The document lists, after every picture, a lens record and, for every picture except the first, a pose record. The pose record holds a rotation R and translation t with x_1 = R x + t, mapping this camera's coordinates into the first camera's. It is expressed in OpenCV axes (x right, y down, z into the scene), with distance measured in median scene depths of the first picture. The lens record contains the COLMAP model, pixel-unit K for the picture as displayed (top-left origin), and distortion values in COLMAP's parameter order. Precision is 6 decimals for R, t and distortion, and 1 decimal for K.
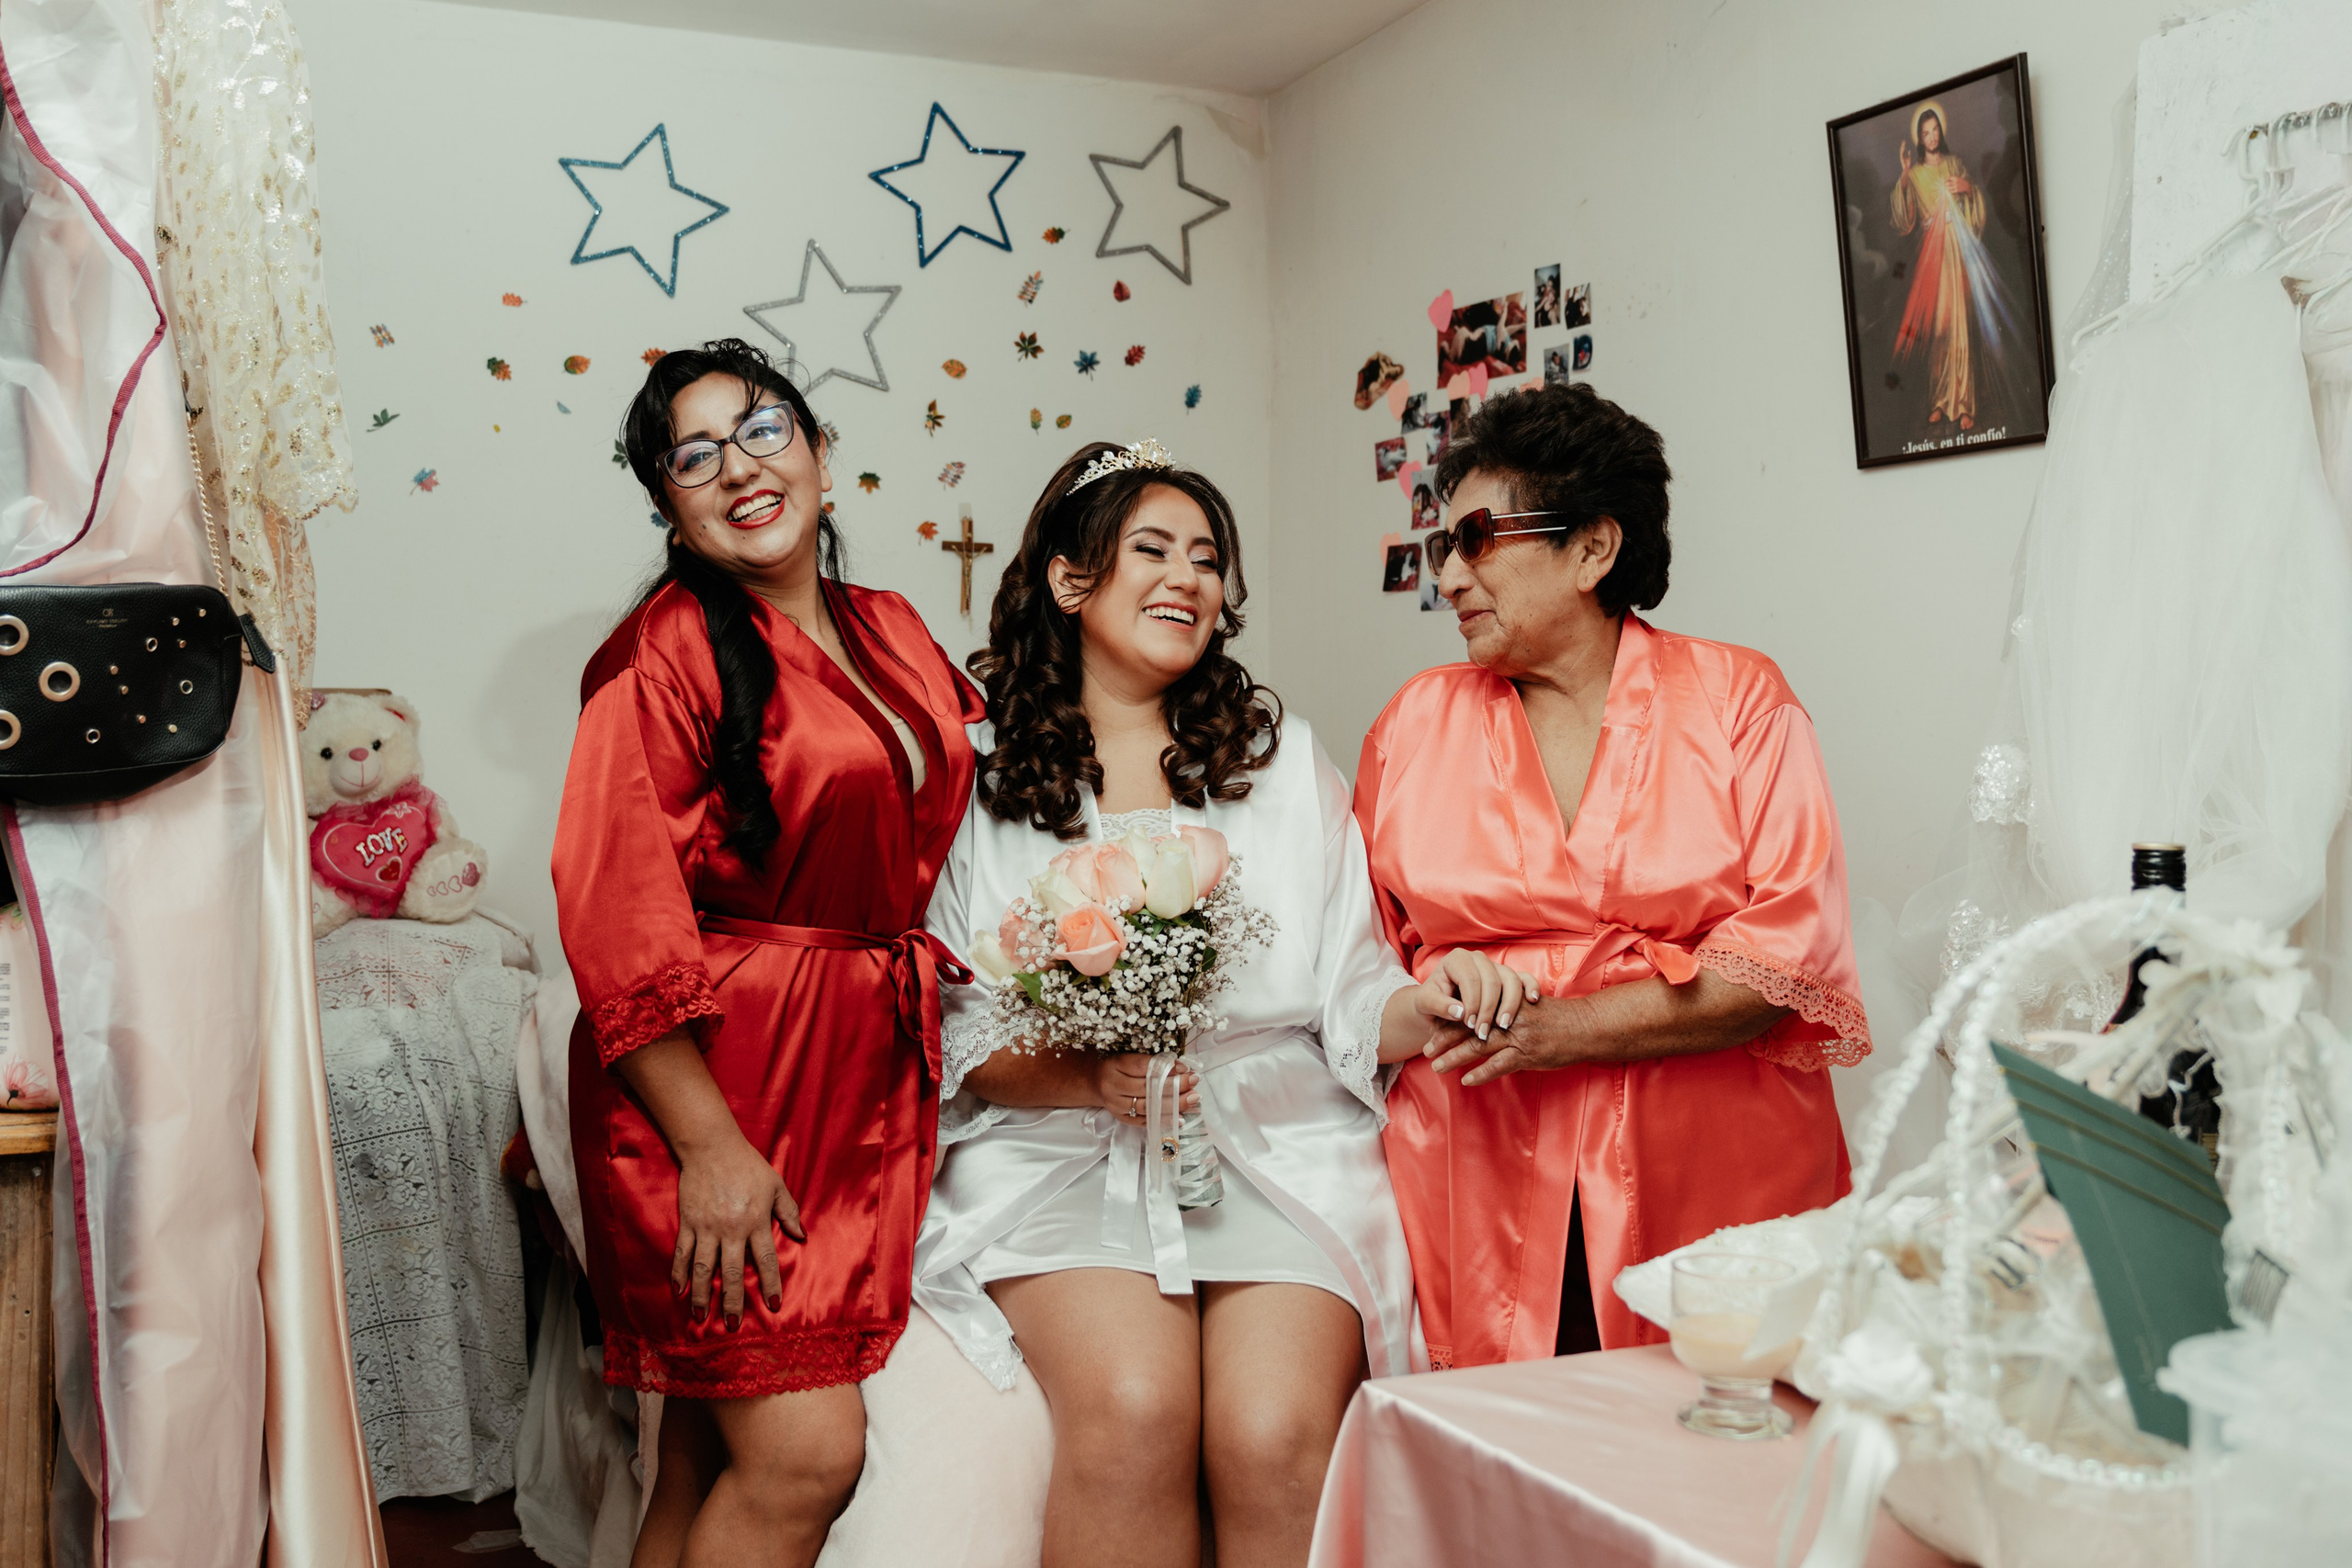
lens RADIAL K [[1935.3, 0, 1080.5], [0, 1935.3, 745.1], [0, 0, 1]] dist [-0.010914, -0.008237]
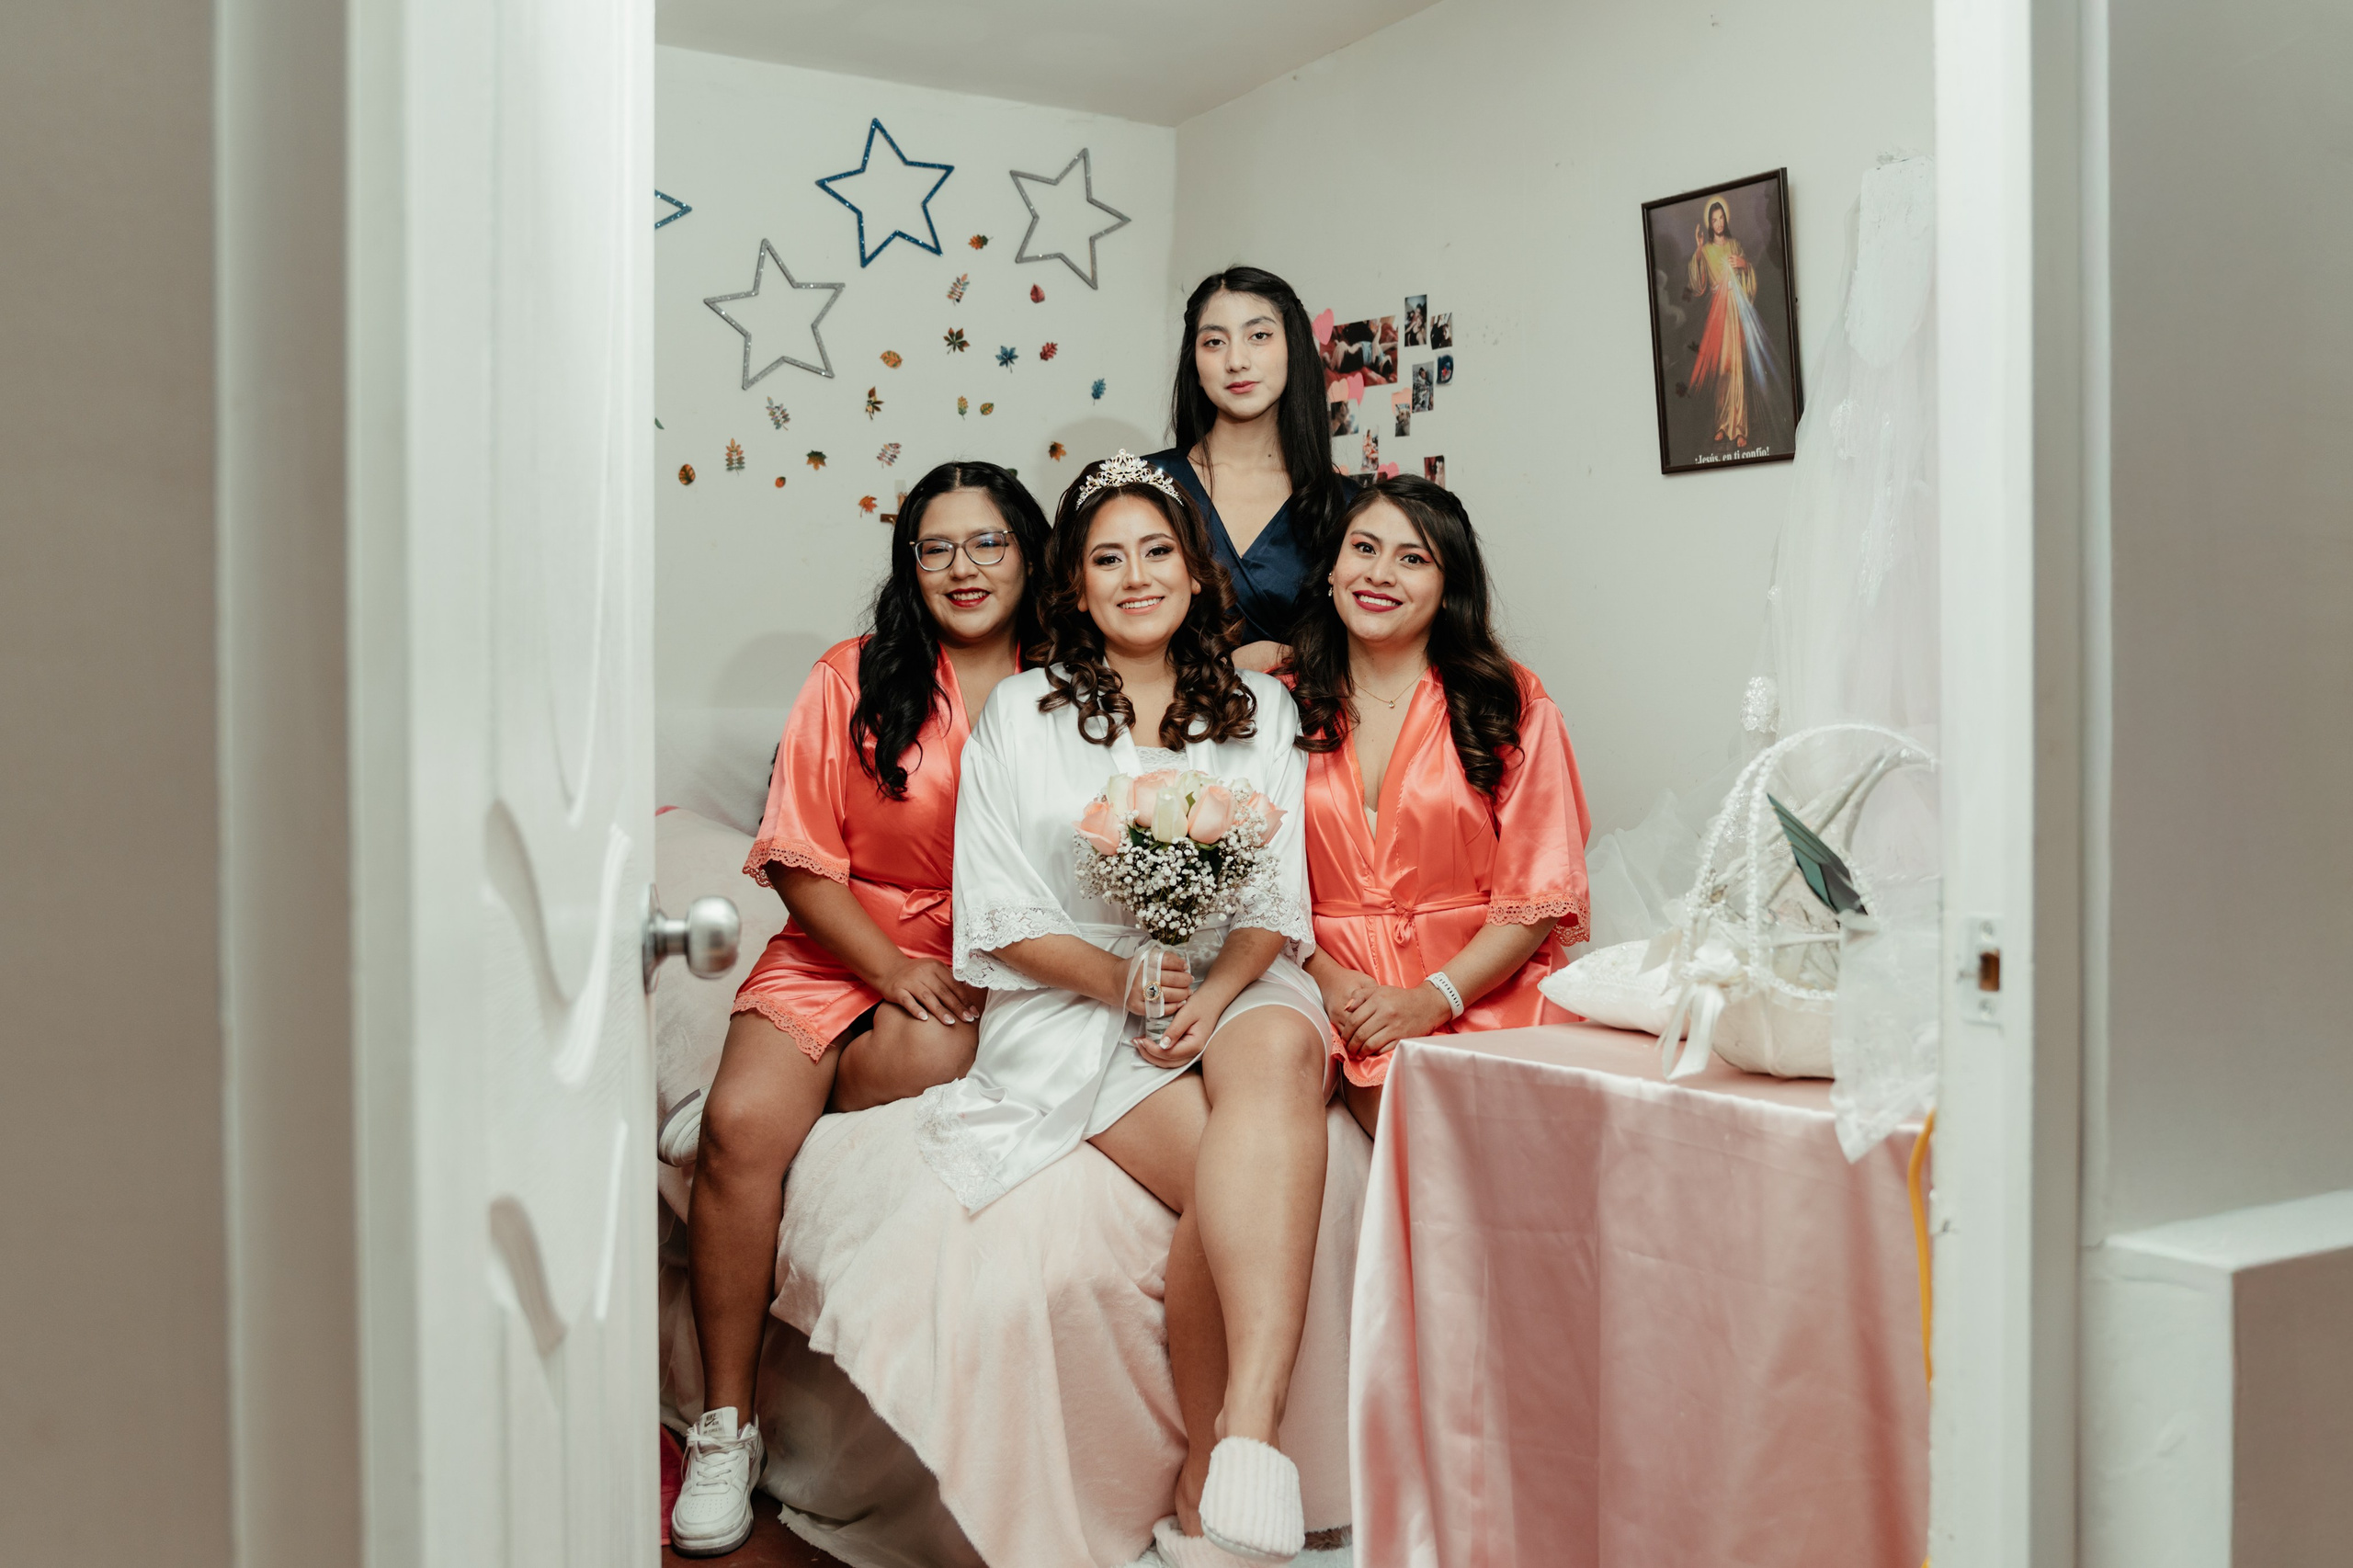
lens RADIAL K [[1944.7, 0, 1275.8], [0, 1944.7, 782.9], [0, 0, 1]] dist [-0.013689, -0.014856]
pose [[0.979694, -0.008779, 0.200307, -0.077706], [0.002166, 0.999446, 0.033214, 0.013727], [-0.200487, -0.032106, 0.979170, -0.156801]]
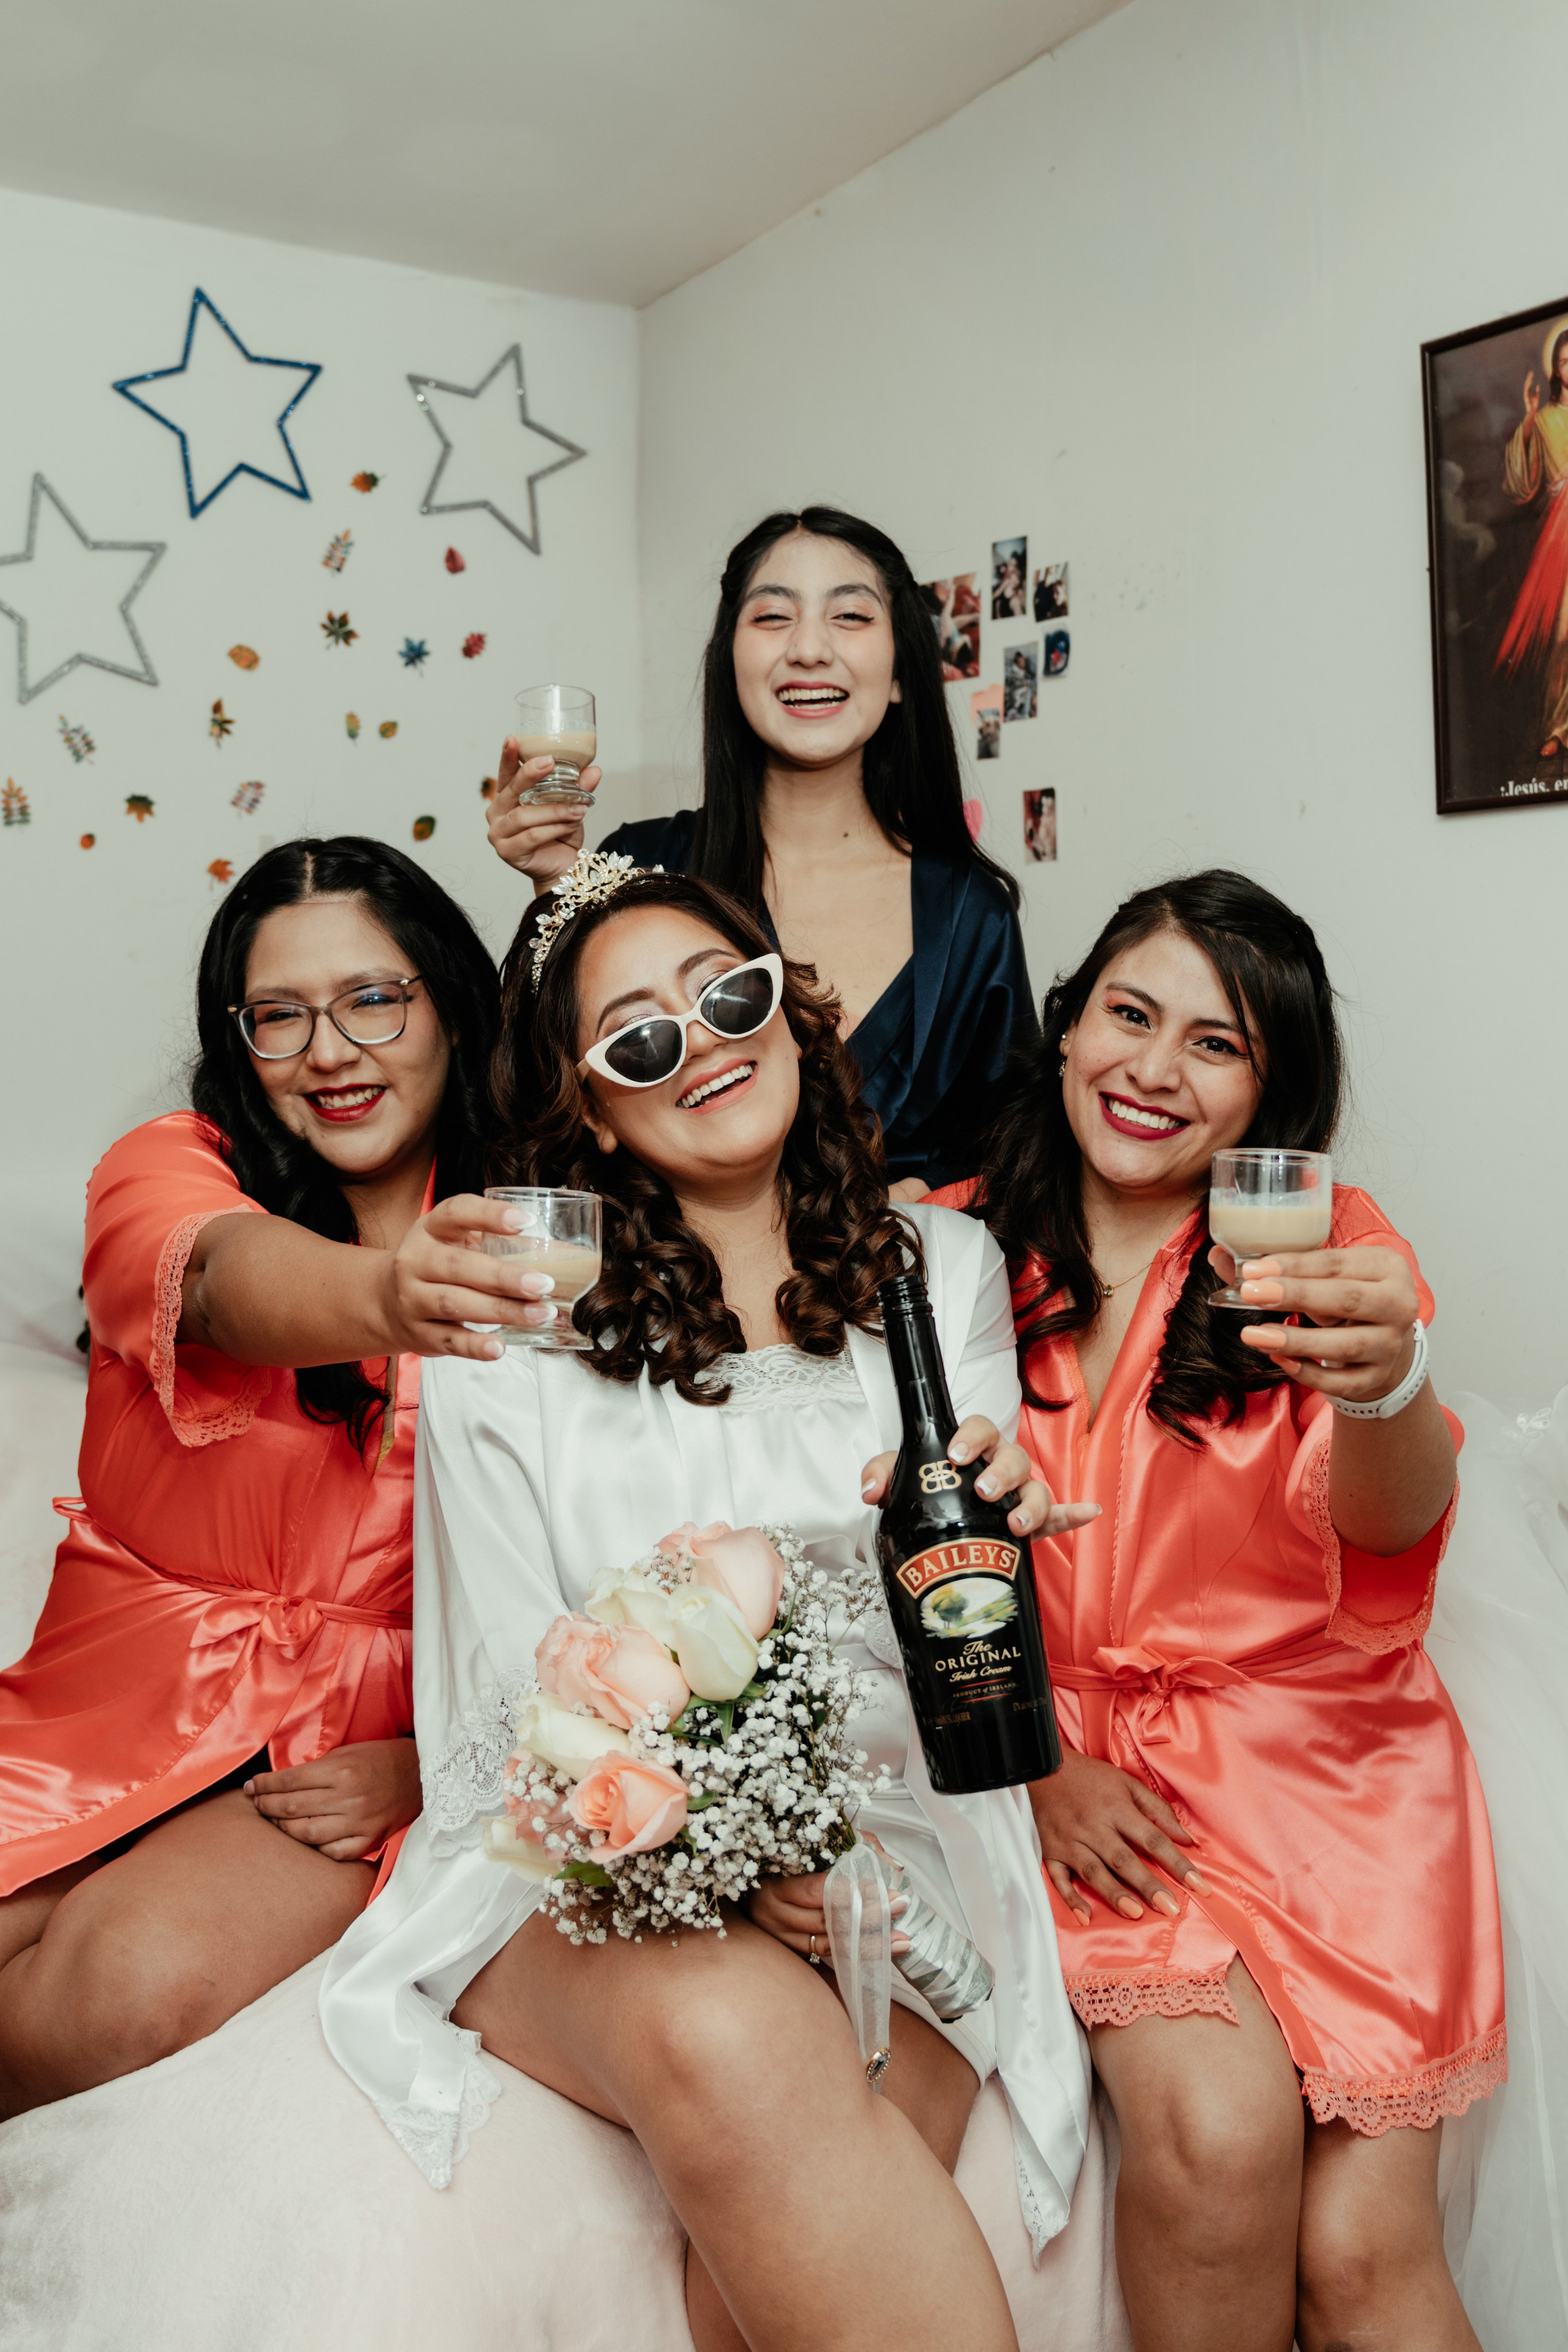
lens RADIAL K [[1935.5, 0, 774.0], [0, 1935.5, 1375.4], [0, 0, 1]] dist [-0.010914, -0.008237]
pose [[0.980610, -0.045534, 0.190608, -0.017826], [0.015123, 0.987314, 0.158055, -0.030248], [-0.195386, -0.152108, 0.968859, 0.169413]]
